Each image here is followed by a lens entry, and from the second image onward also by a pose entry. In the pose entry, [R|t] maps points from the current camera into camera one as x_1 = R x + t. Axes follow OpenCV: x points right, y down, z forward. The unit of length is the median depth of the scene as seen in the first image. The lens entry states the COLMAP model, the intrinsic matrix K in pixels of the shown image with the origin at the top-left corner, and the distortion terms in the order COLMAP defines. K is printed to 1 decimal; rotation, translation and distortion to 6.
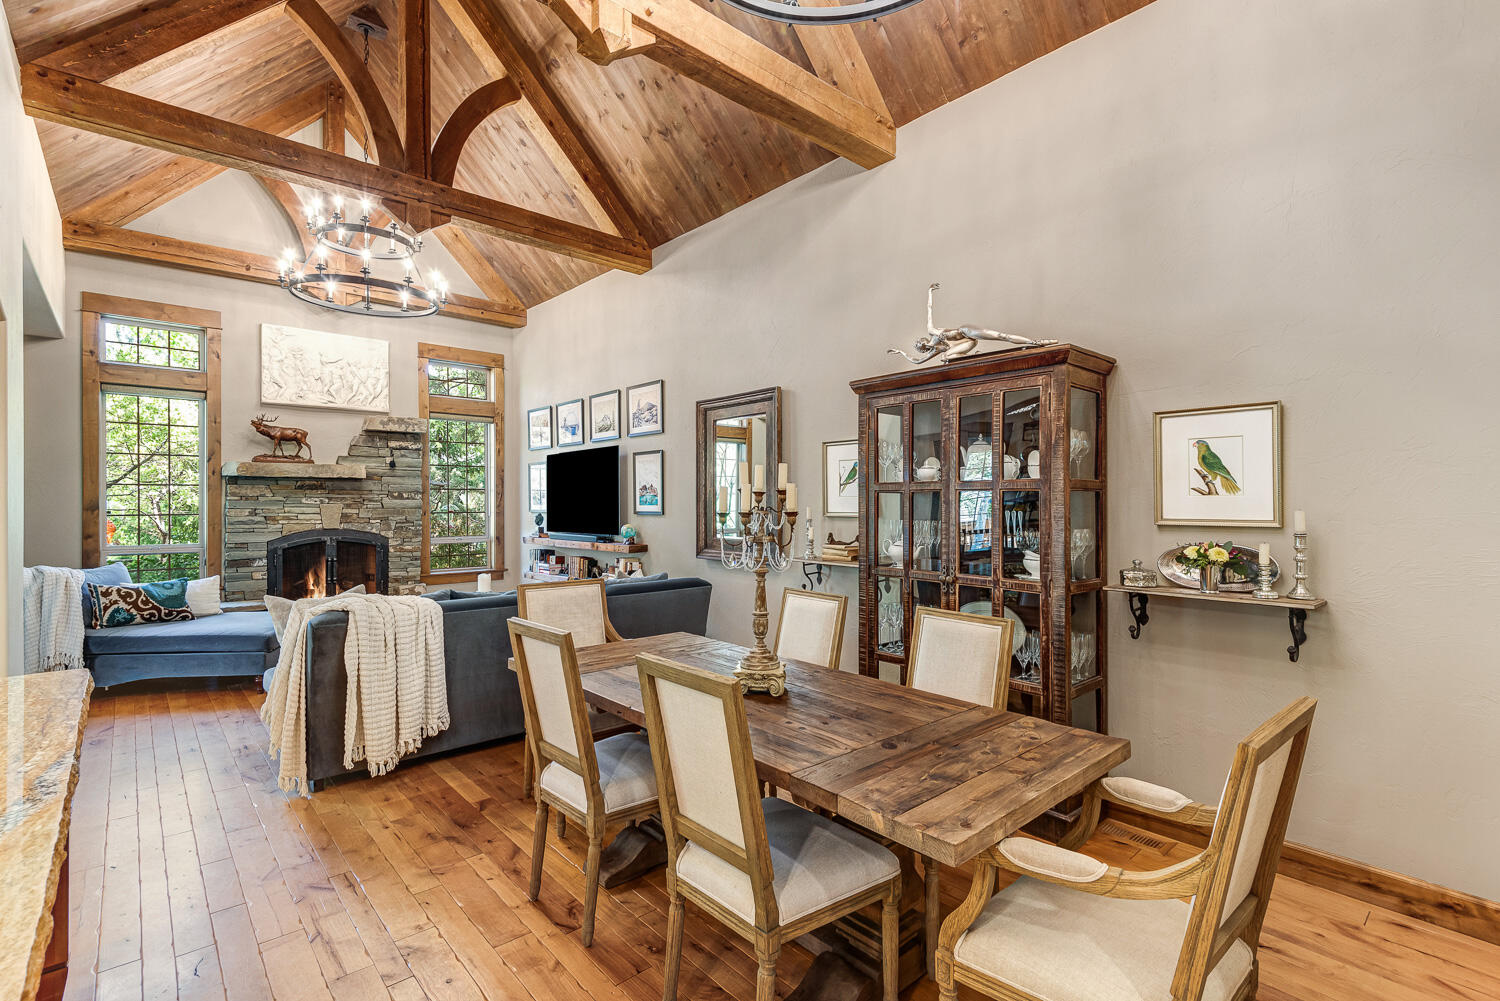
lens RADIAL K [[692.6, 0, 751.2], [0, 692.6, 502.0], [0, 0, 1]] dist [0.012222, -0.008309]
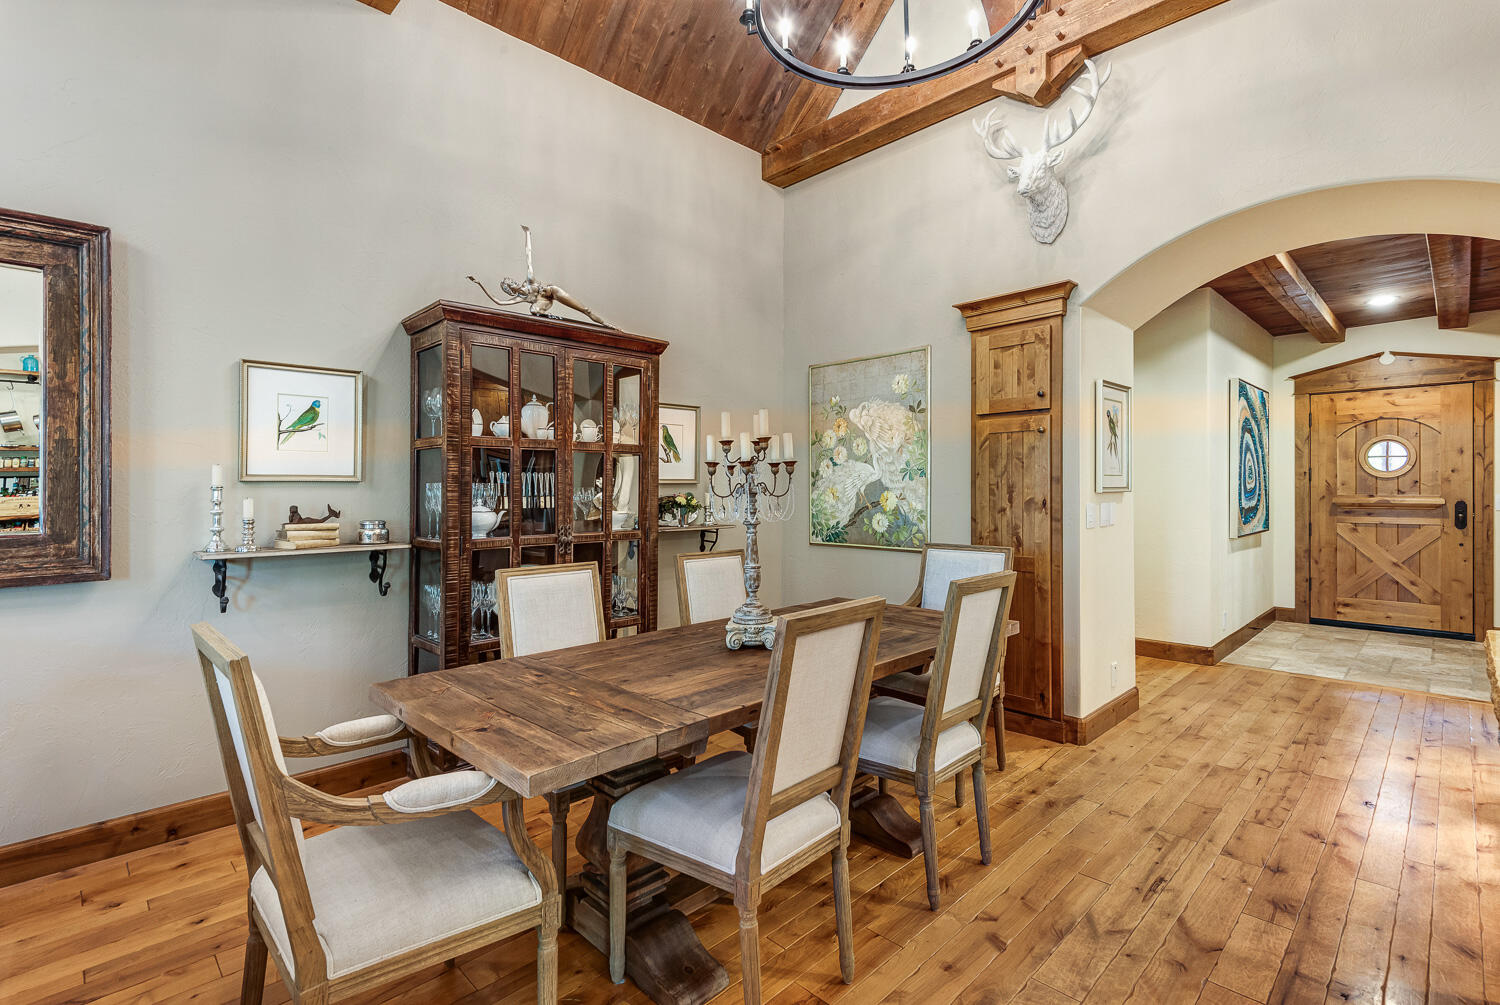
lens RADIAL K [[692.6, 0, 746.0], [0, 692.6, 488.1], [0, 0, 1]] dist [0.012222, -0.008309]
pose [[-0.043375, 0.001776, 0.999057, -0.427607], [0.004507, 0.999989, -0.001582, 0.024157], [-0.999049, 0.004434, -0.043382, 0.475367]]
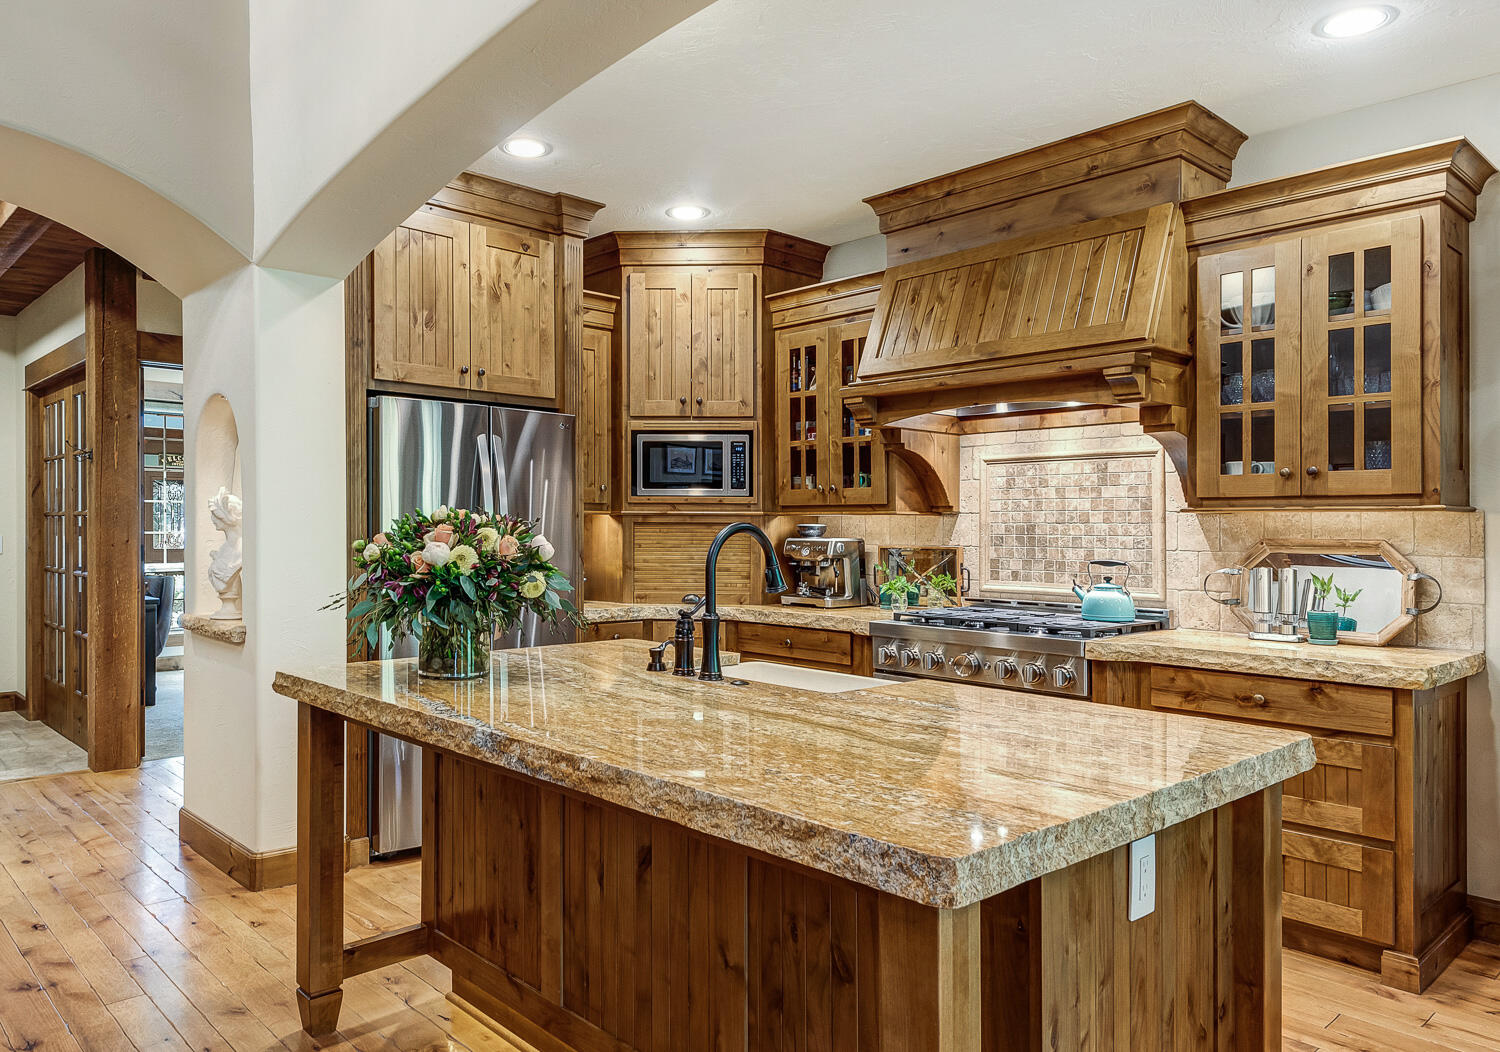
lens RADIAL K [[1020.7, 0, 669.0], [0, 1020.7, 532.5], [0, 0, 1]] dist [0.018777, -0.004204]
pose [[-0.999726, -0.008274, 0.021891, -0.310861], [-0.008214, 0.999962, 0.002806, 0.022840], [-0.021914, 0.002626, -0.999756, 0.593708]]
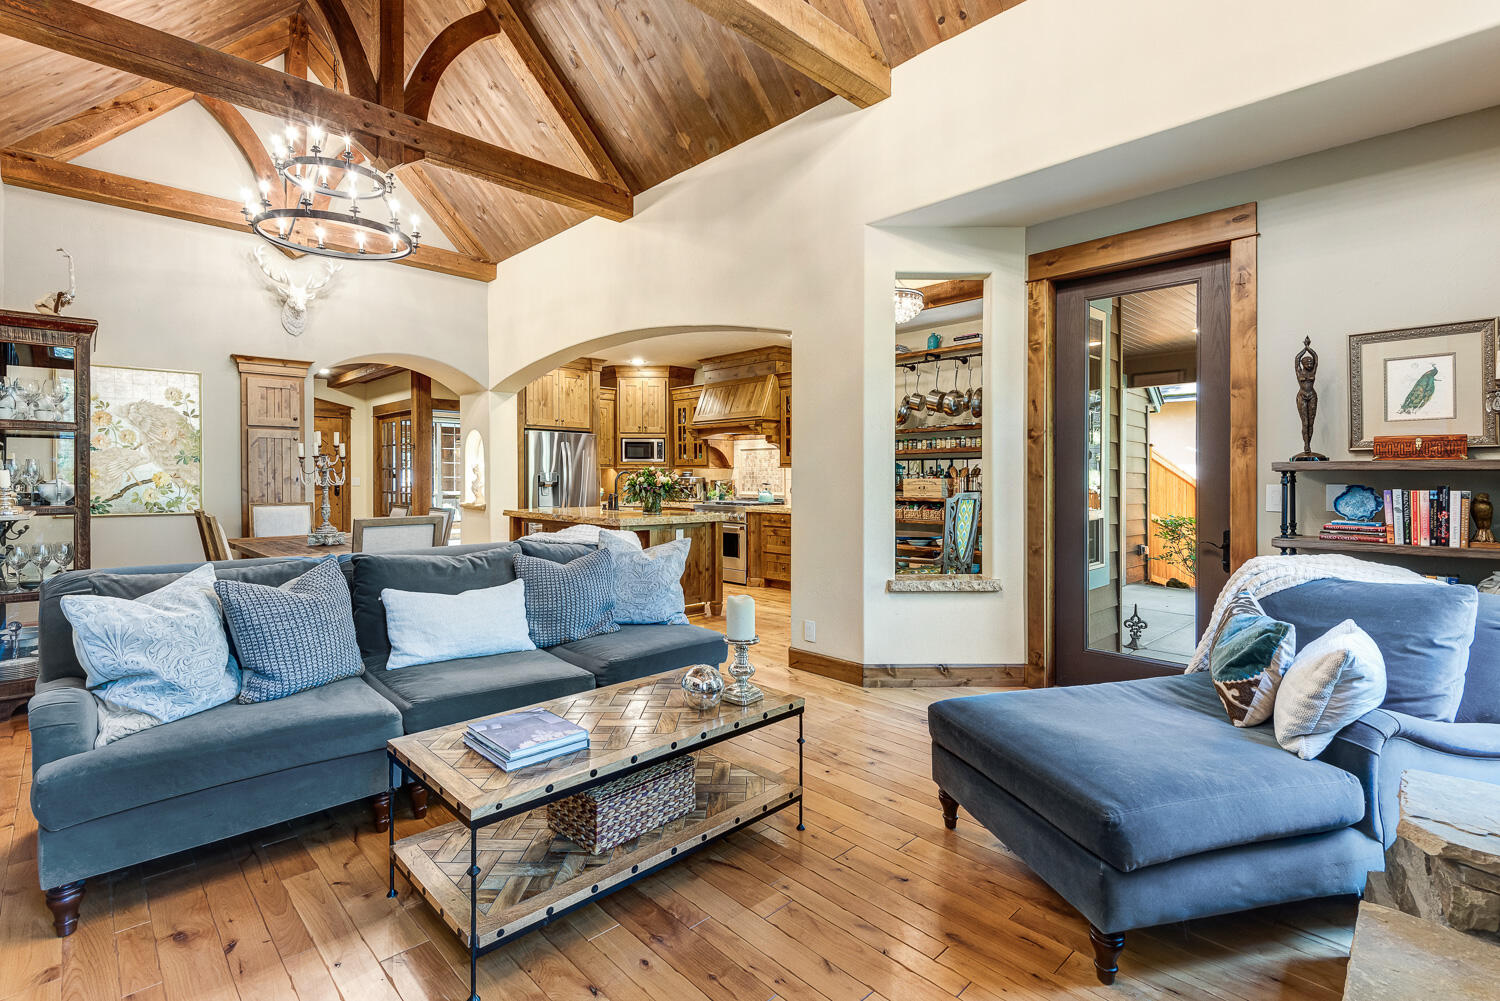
lens RADIAL K [[692.6, 0, 759.6], [0, 692.6, 488.5], [0, 0, 1]] dist [0.012222, -0.008309]
pose [[-0.999217, -0.005220, -0.039218, -0.531438], [-0.005798, 0.999876, 0.014638, 0.031885], [0.039137, 0.014854, -0.999123, 1.393964]]
